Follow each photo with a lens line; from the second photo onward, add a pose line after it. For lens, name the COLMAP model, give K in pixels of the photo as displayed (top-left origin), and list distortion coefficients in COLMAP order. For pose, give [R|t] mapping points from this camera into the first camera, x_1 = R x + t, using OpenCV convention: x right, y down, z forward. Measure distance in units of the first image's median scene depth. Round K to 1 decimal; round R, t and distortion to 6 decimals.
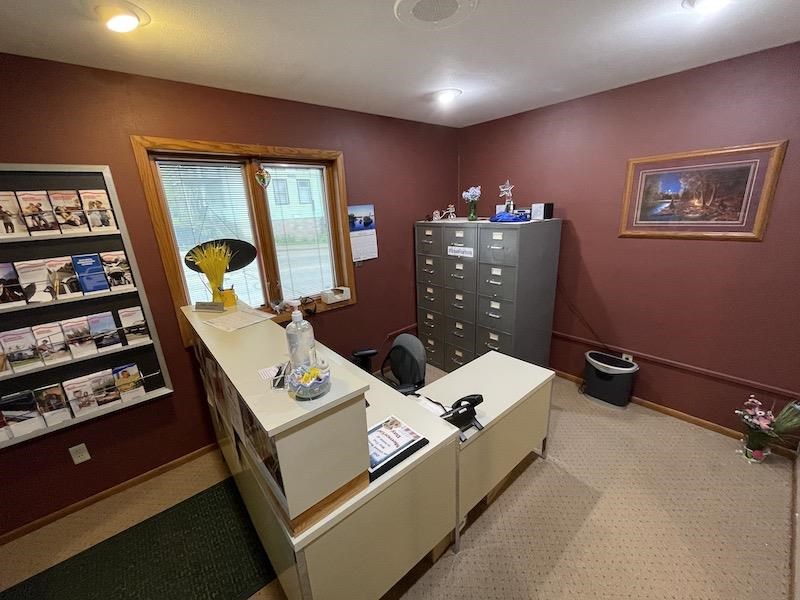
lens RADIAL K [[324.2, 0, 400.0], [0, 324.2, 300.0], [0, 0, 1]] dist [-0.000410, 0.000381]
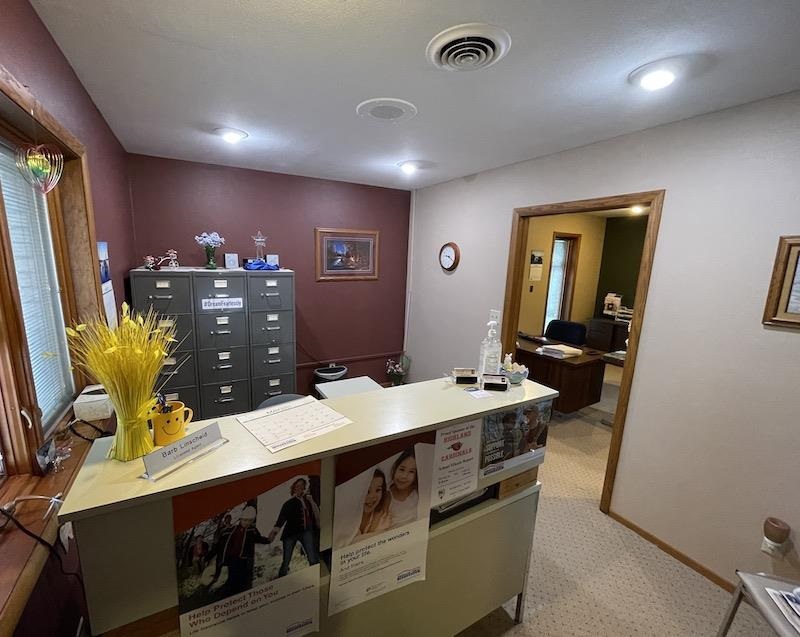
lens RADIAL K [[349.1, 0, 380.1], [0, 349.1, 322.2], [0, 0, 1]] dist [0.000938, 0.000049]
pose [[0.201868, -0.132489, 0.970410, -0.755101], [0.246145, 0.965870, 0.080665, -0.083627], [-0.947978, 0.222578, 0.227590, 0.458523]]
